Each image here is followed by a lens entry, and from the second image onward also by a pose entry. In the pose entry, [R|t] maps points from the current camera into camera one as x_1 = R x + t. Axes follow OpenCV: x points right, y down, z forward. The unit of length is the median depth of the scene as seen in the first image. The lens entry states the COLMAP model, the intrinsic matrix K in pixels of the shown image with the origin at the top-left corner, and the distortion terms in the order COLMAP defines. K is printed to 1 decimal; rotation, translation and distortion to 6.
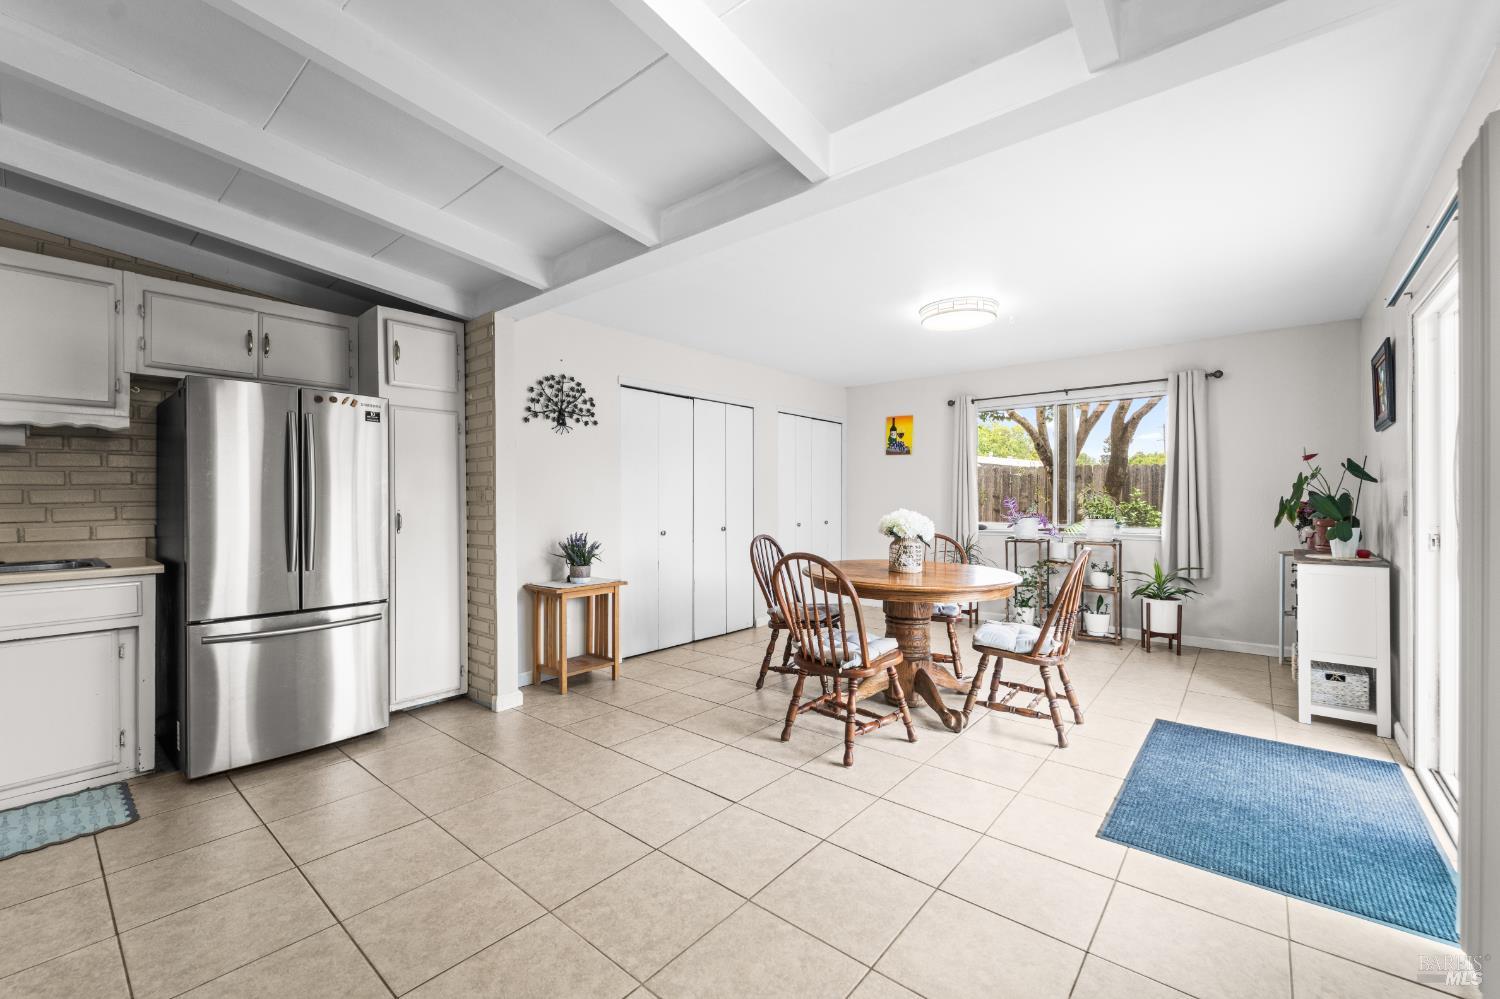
lens RADIAL K [[610.4, 0, 748.1], [0, 610.4, 498.2], [0, 0, 1]] dist [0.002528, -0.000019]
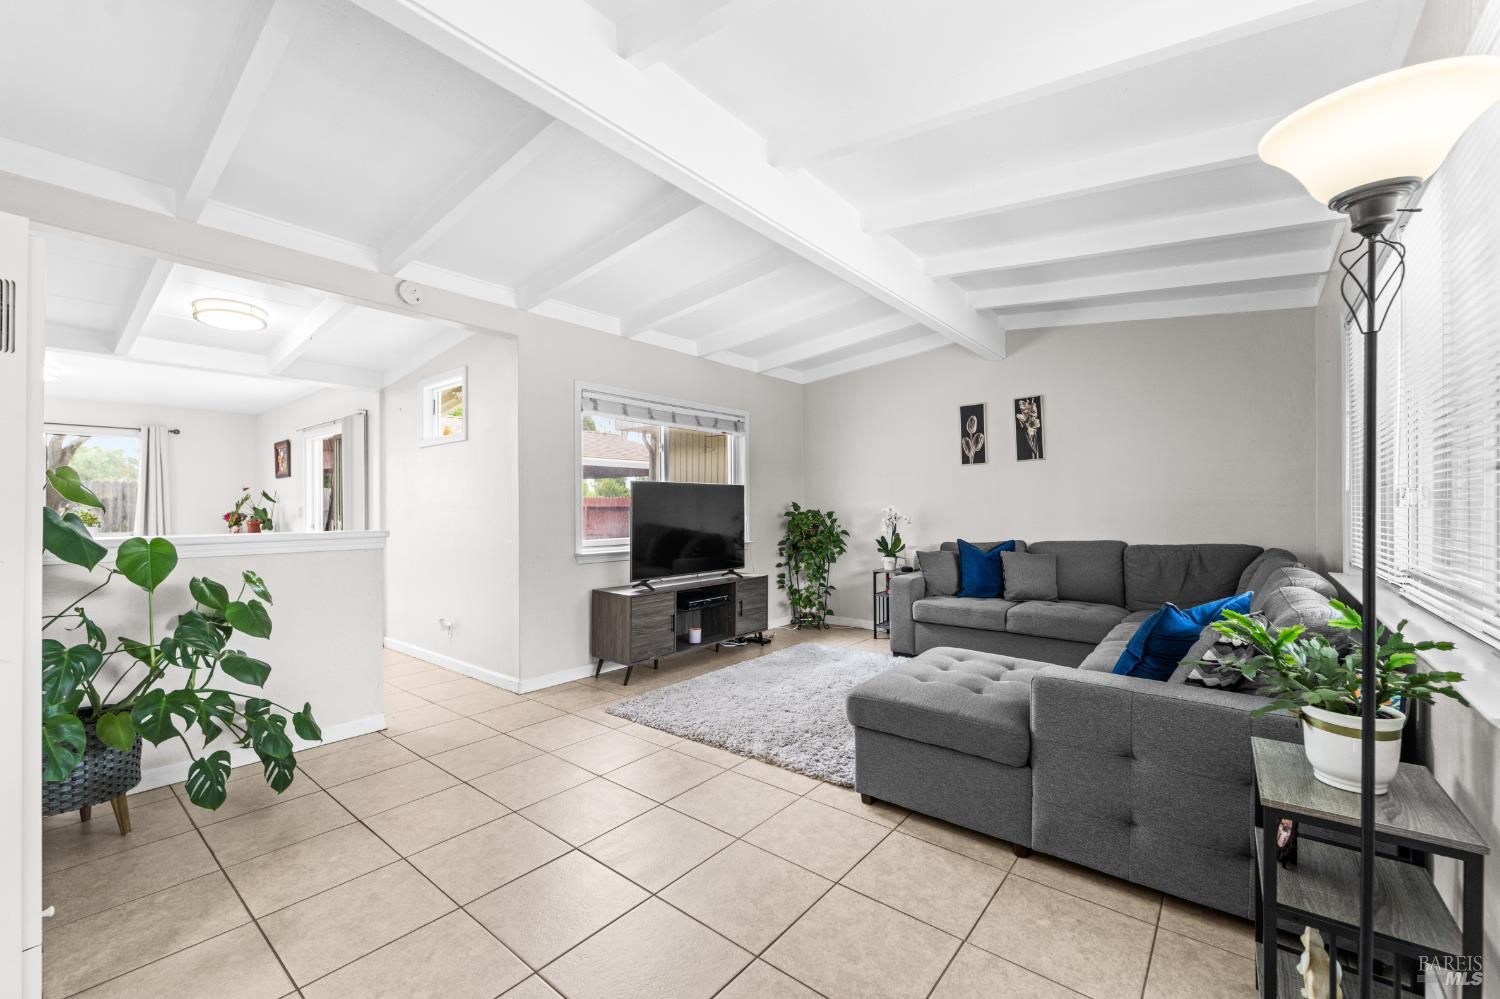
lens RADIAL K [[610.4, 0, 748.1], [0, 610.4, 498.2], [0, 0, 1]] dist [0.002528, -0.000019]
pose [[-0.015641, 0.014495, 0.999773, -0.946622], [0.003727, 0.999889, -0.014439, -0.004342], [-0.999871, 0.003500, -0.015693, -0.510368]]
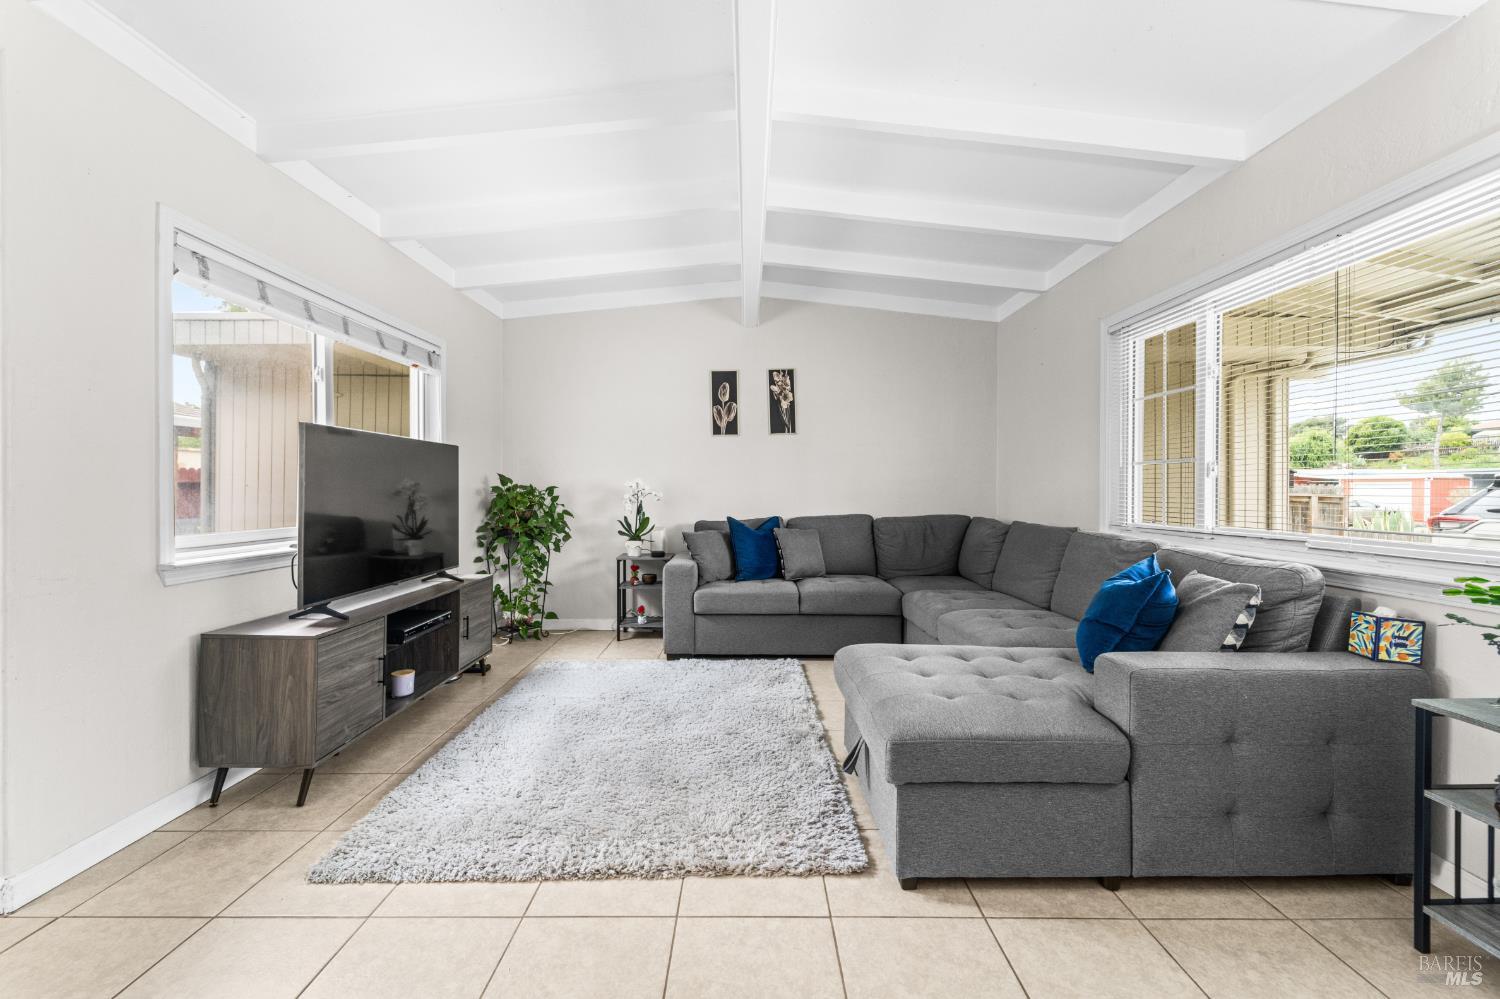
lens RADIAL K [[606.8, 0, 748.8], [0, 606.8, 487.4], [0, 0, 1]] dist [0.000049, -0.000346]
pose [[-0.646344, 0.000835, 0.763046, -0.595046], [-0.001766, 0.999995, -0.002590, 0.011051], [-0.763044, -0.003021, -0.646339, -0.280500]]
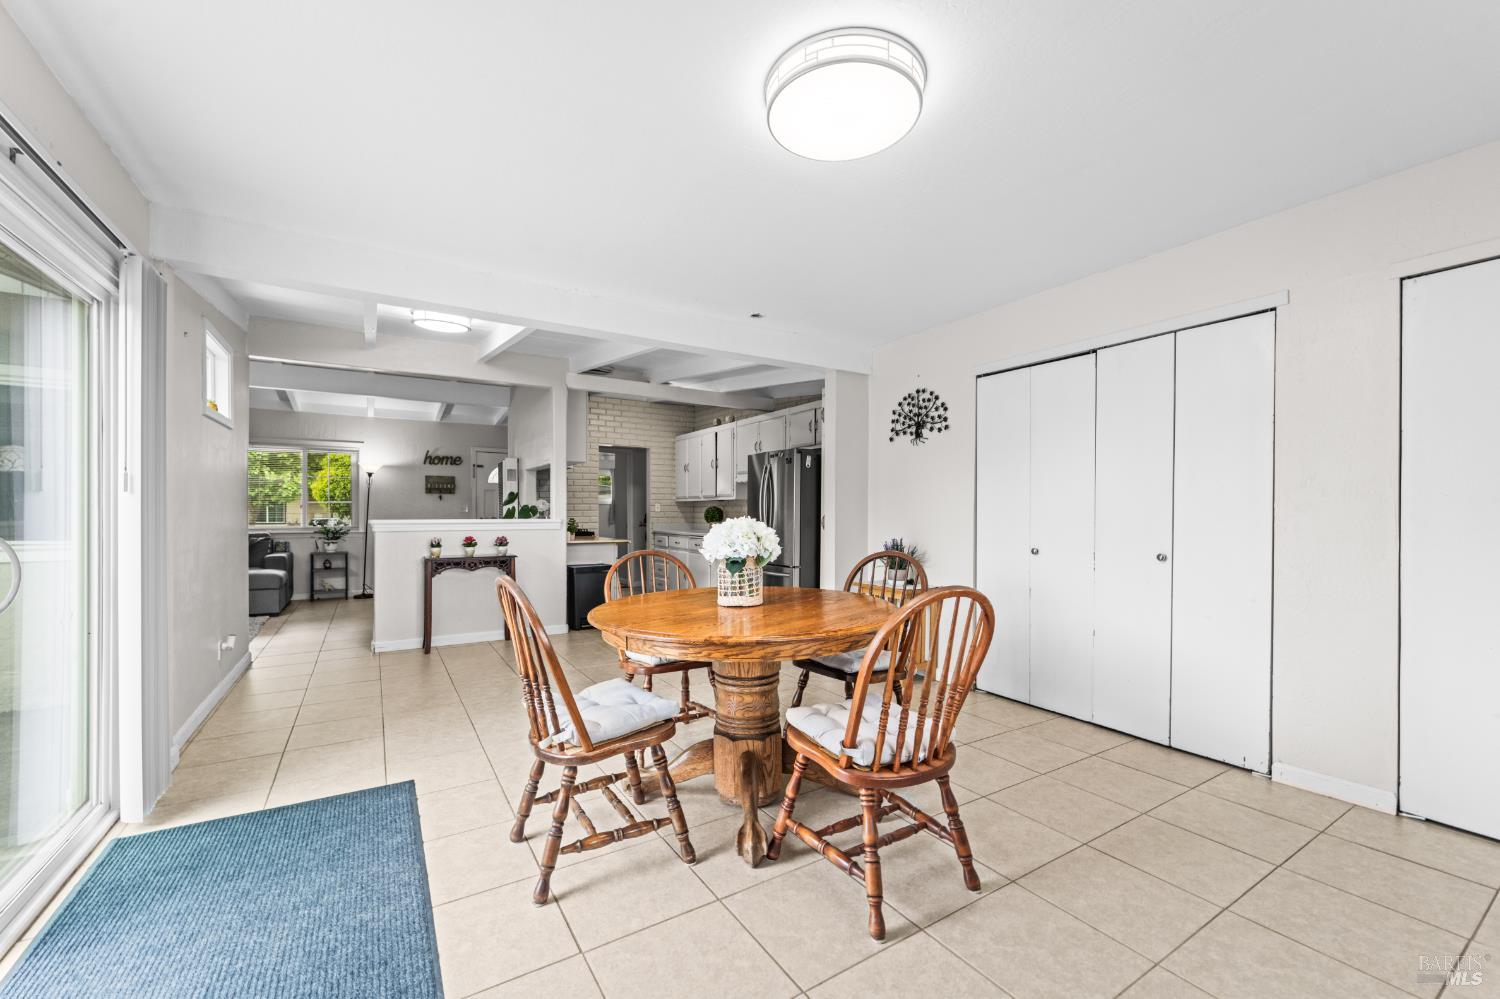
lens RADIAL K [[606.9, 0, 751.9], [0, 606.9, 513.0], [0, 0, 1]] dist [-0.000528, -0.000557]
pose [[-0.305024, 0.001230, -0.952344, 0.794221], [0.000978, 0.999999, 0.000978, 0.010814], [0.952344, -0.000633, -0.305025, 1.055254]]
